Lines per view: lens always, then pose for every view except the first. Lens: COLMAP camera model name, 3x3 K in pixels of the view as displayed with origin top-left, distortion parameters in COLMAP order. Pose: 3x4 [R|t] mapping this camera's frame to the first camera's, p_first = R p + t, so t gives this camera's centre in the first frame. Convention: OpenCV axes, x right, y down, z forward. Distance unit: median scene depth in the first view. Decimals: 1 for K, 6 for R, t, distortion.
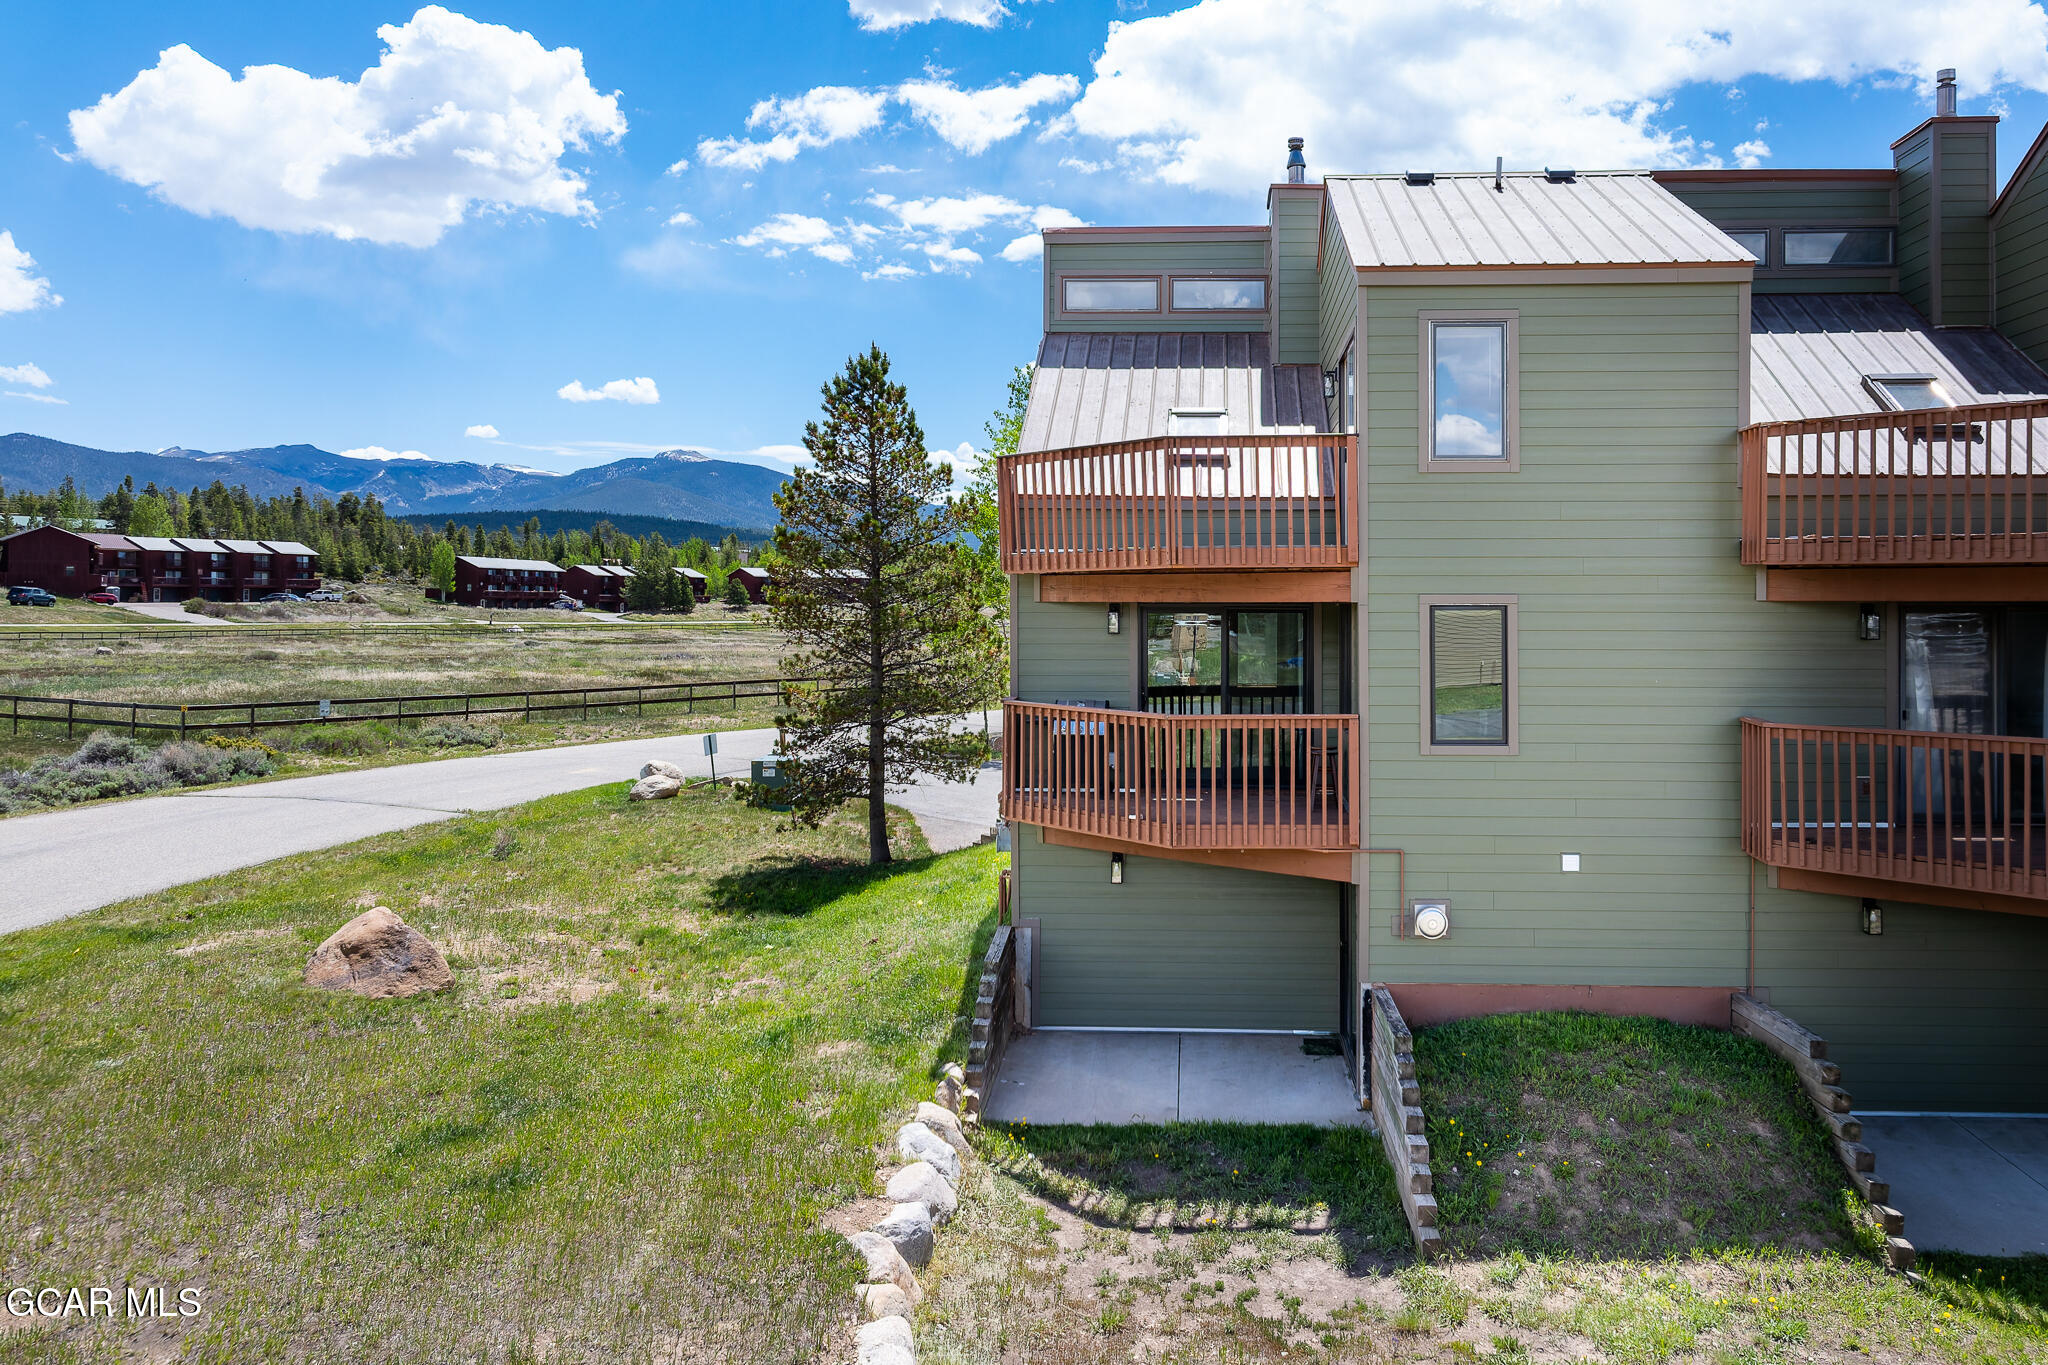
lens RADIAL K [[1576.4, 0, 1060.2], [0, 1576.4, 607.1], [0, 0, 1]] dist [-0.002645, 0.004078]
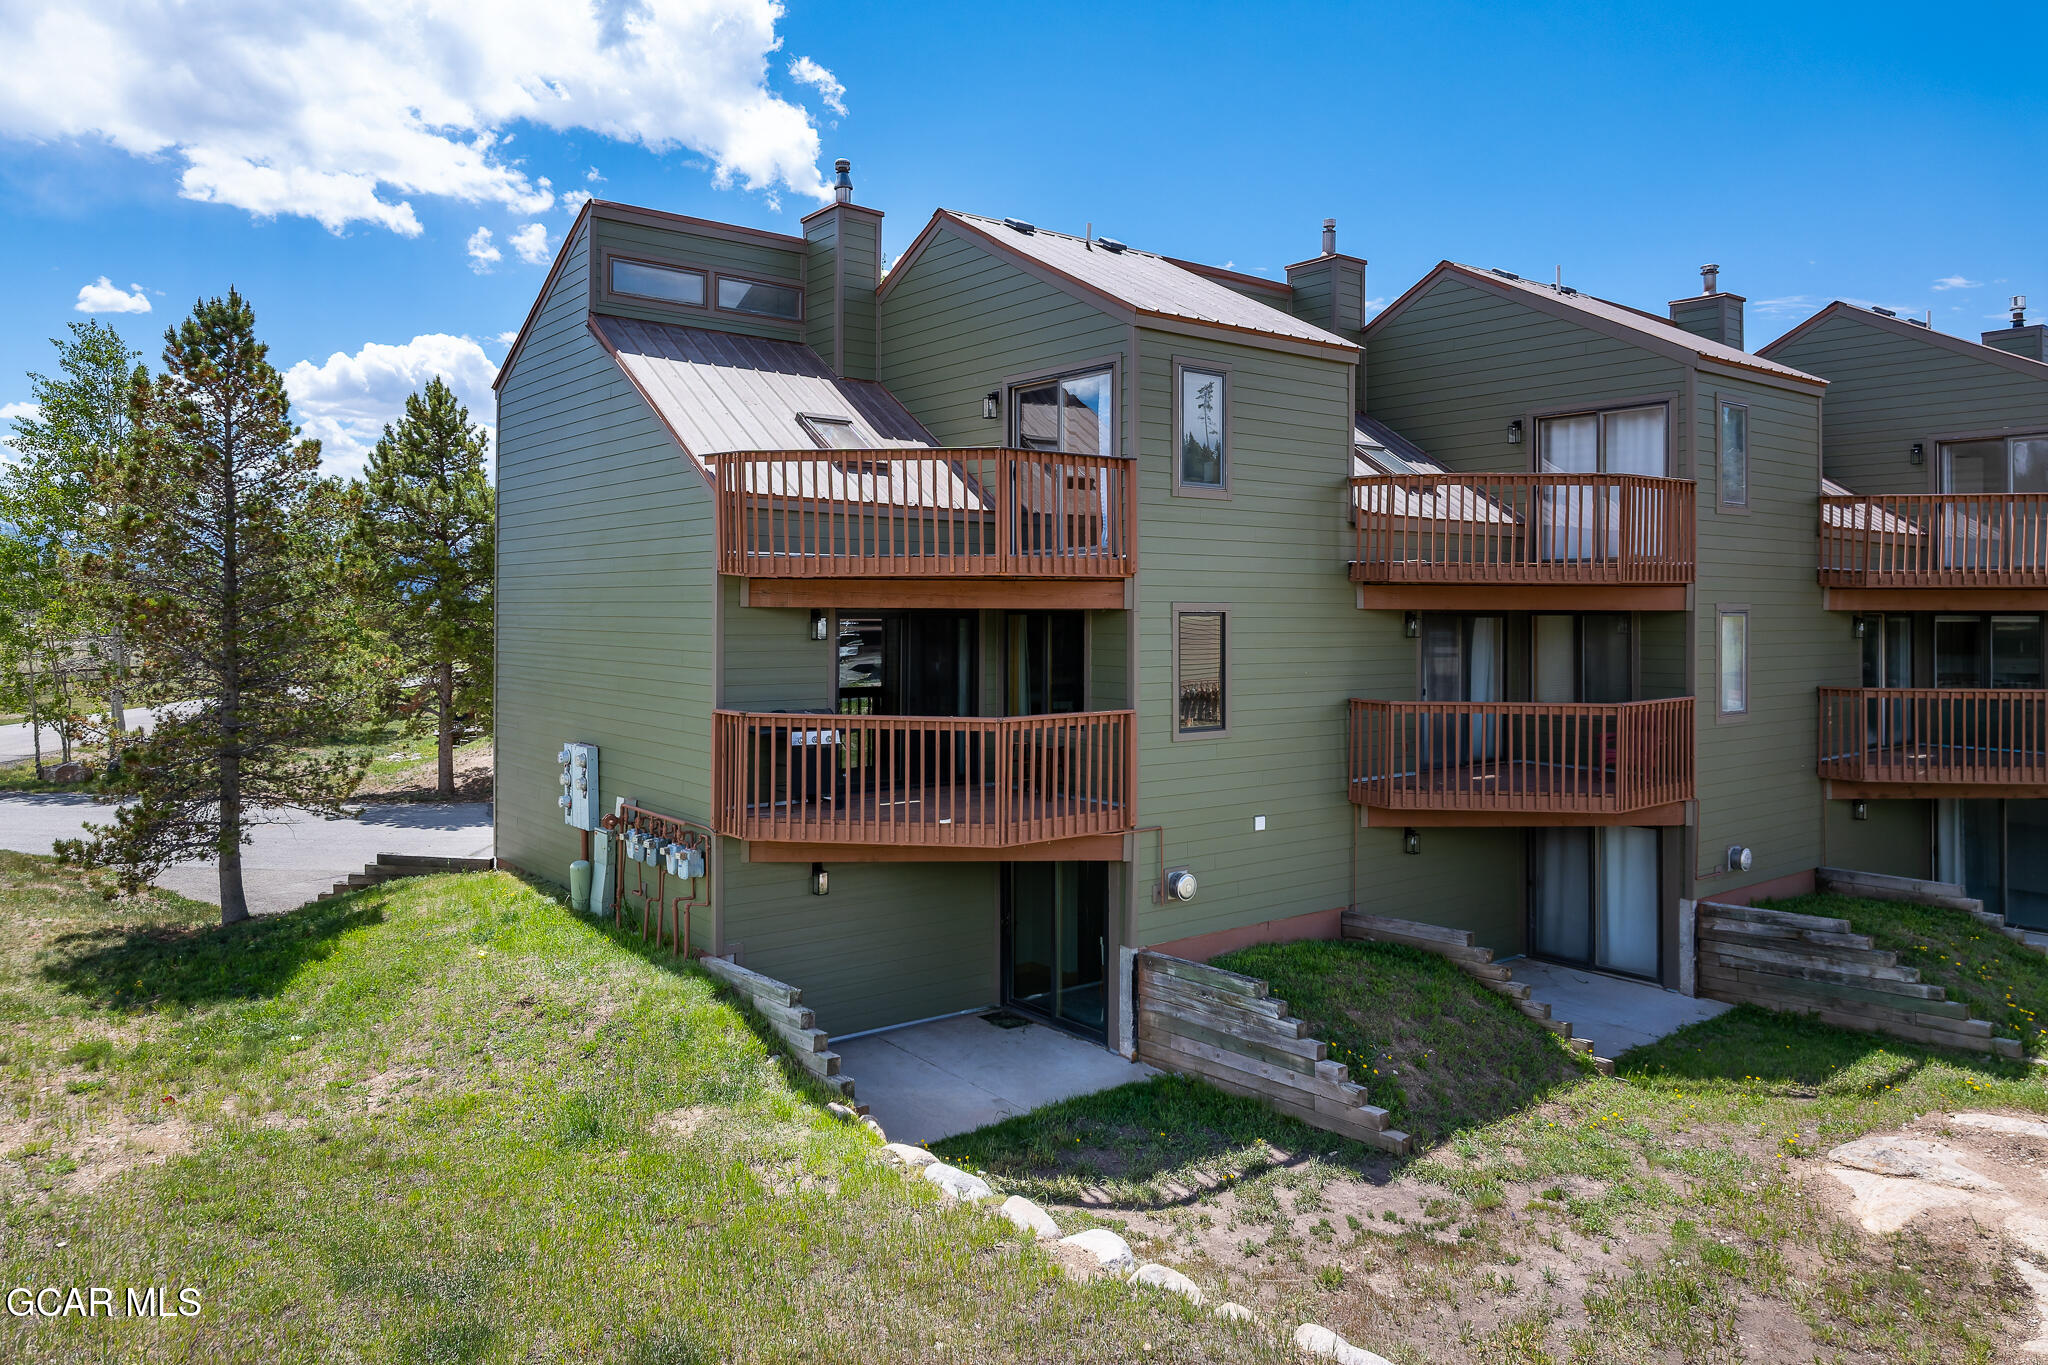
lens RADIAL K [[1477.1, 0, 983.4], [0, 1477.1, 606.0], [0, 0, 1]] dist [-0.000550, 0.001308]
pose [[0.737230, 0.002615, 0.675637, -0.605270], [-0.002360, 0.999996, -0.001295, -0.003770], [-0.675638, -0.000640, 0.737233, 0.301447]]
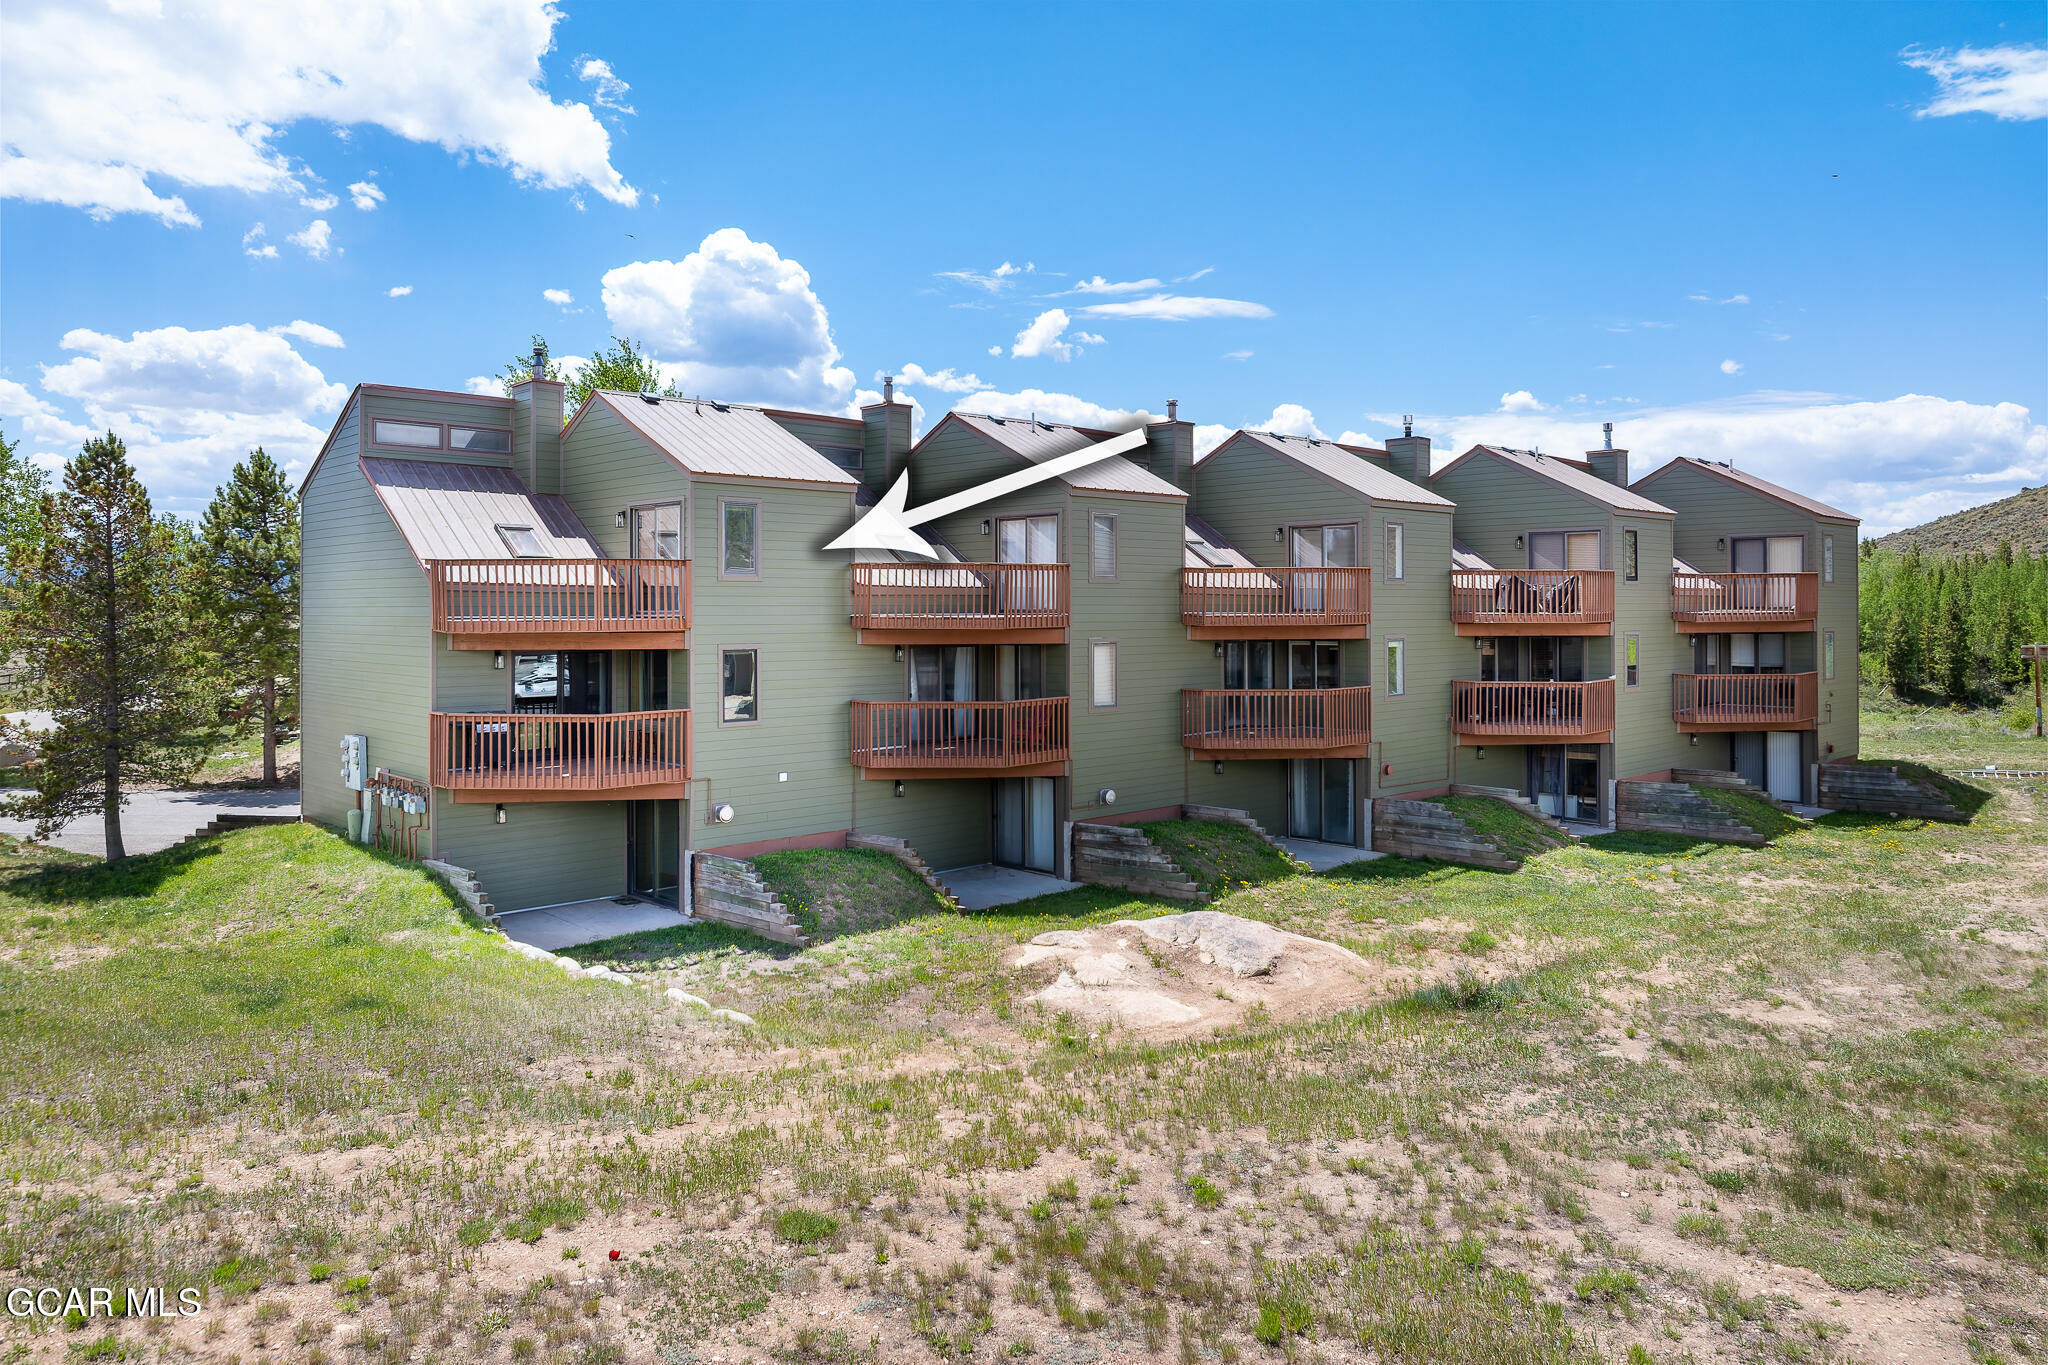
lens RADIAL K [[1576.4, 0, 1060.2], [0, 1576.4, 607.1], [0, 0, 1]] dist [-0.002645, 0.004078]
pose [[0.658139, -0.004834, 0.752881, -0.951224], [0.002022, 0.999987, 0.004653, -0.062456], [-0.752894, -0.001540, 0.658140, -0.584411]]
